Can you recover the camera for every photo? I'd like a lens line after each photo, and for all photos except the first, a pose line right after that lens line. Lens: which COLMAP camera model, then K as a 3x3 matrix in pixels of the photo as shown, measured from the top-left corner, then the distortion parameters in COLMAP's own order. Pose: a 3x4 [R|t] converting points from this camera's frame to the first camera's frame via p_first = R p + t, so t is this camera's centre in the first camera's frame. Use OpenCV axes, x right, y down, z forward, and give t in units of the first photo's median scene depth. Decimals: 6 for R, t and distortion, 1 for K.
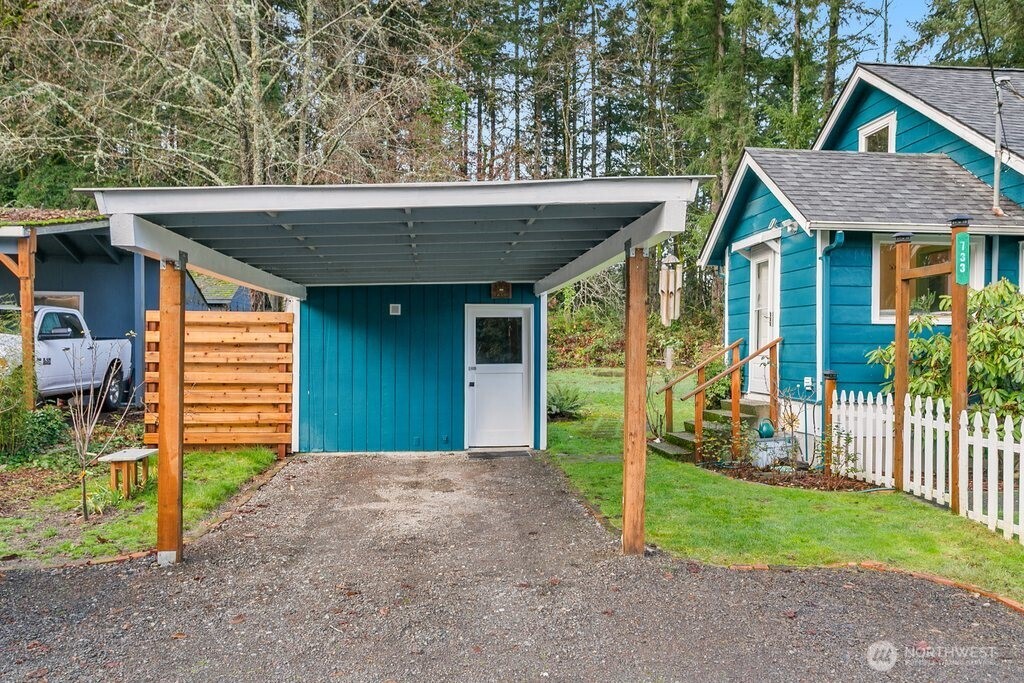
lens RADIAL K [[758.0, 0, 506.4], [0, 758.0, 341.4], [0, 0, 1]] dist [0.011754, 0.002801]
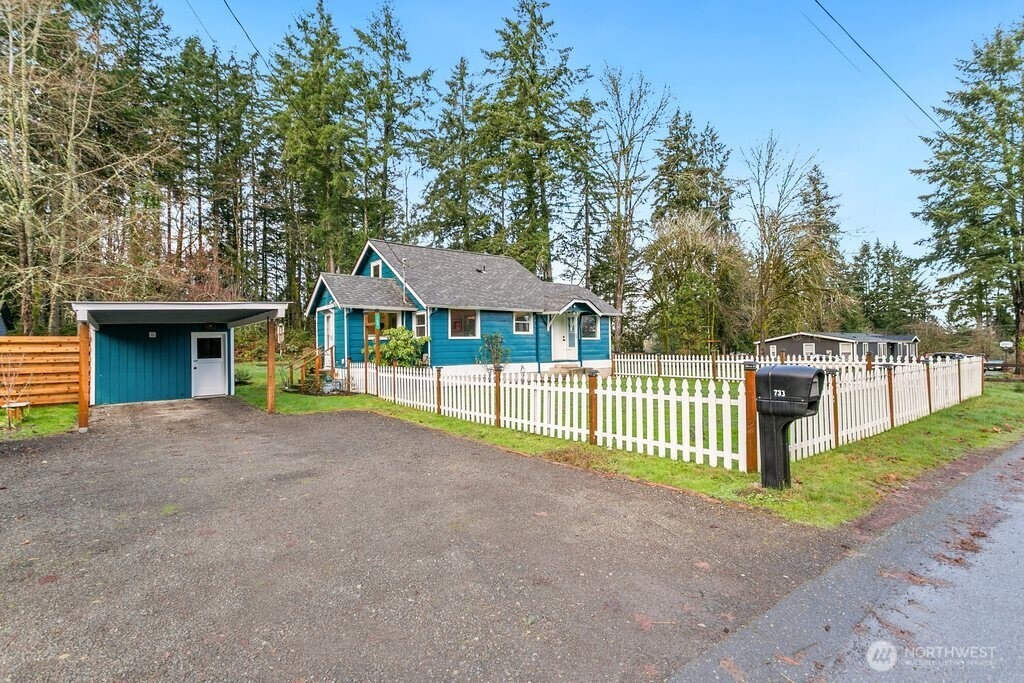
lens RADIAL K [[485.7, 0, 514.2], [0, 485.7, 341.4], [0, 0, 1]] dist [0.003191, -0.000301]
pose [[0.824176, -0.013629, 0.566170, -0.082638], [0.017183, 0.999852, -0.000945, -0.004742], [-0.566073, 0.010507, 0.824288, -0.722623]]
